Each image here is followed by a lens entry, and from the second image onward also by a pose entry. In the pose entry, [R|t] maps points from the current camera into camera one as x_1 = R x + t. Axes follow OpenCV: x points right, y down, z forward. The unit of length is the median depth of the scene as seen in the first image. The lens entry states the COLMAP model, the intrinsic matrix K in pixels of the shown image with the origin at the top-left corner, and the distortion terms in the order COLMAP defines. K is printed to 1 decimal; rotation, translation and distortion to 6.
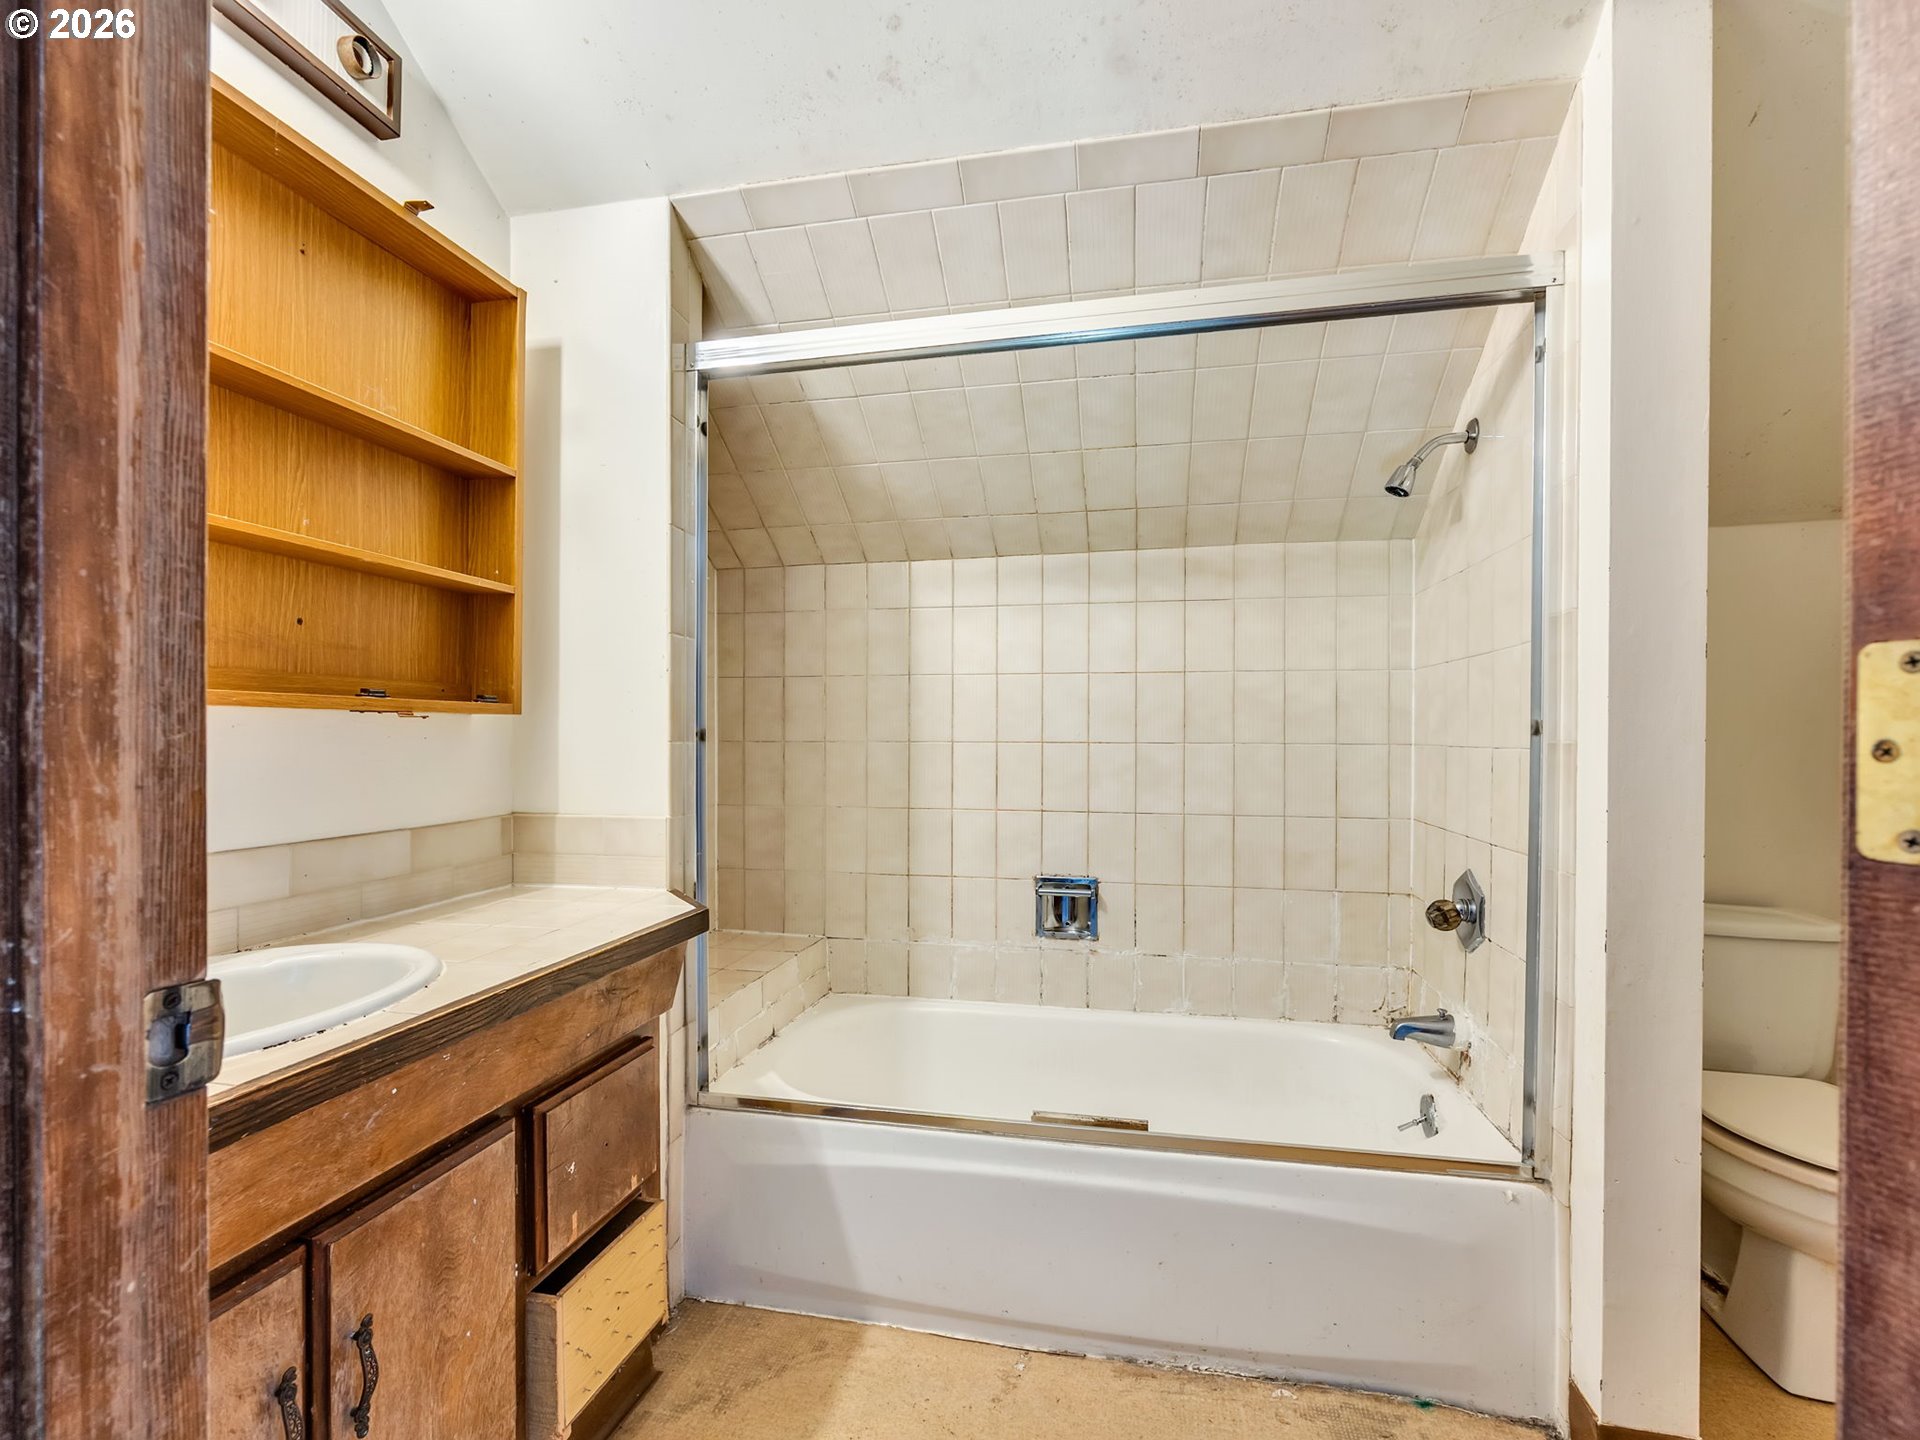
lens RADIAL K [[852.8, 0, 963.7], [0, 852.8, 738.0], [0, 0, 1]] dist [0.001879, 0.000439]
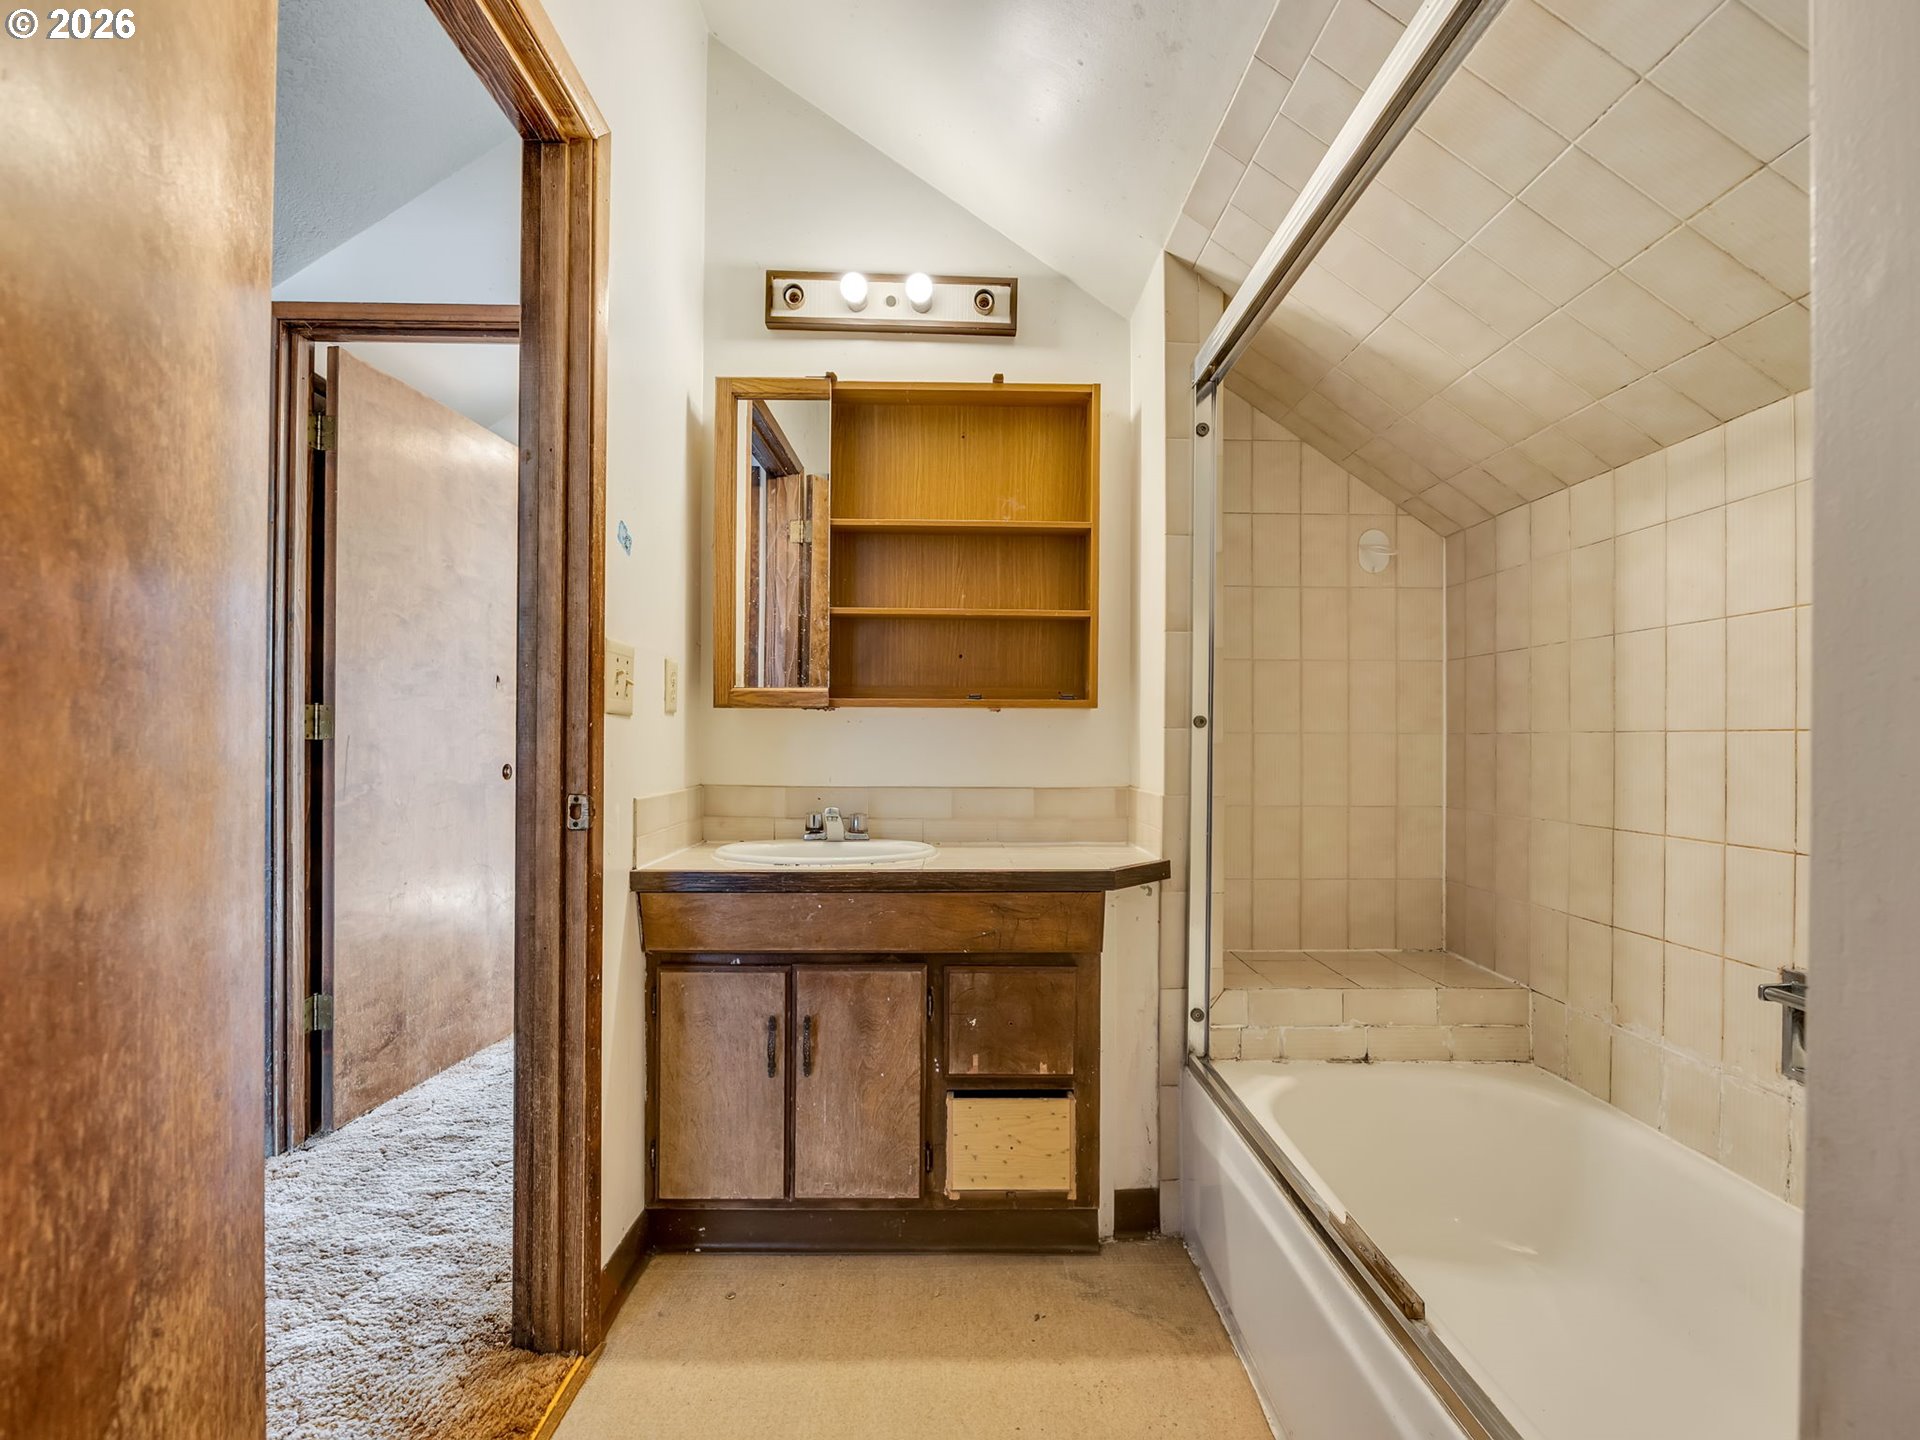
lens RADIAL K [[927.9, 0, 967.2], [0, 927.9, 728.5], [0, 0, 1]] dist [-0.003620, -0.000174]
pose [[0.223576, -0.008367, -0.974651, 0.878418], [-0.007783, 0.999916, -0.010369, 0.021392], [0.974656, 0.009904, 0.223492, 0.524018]]
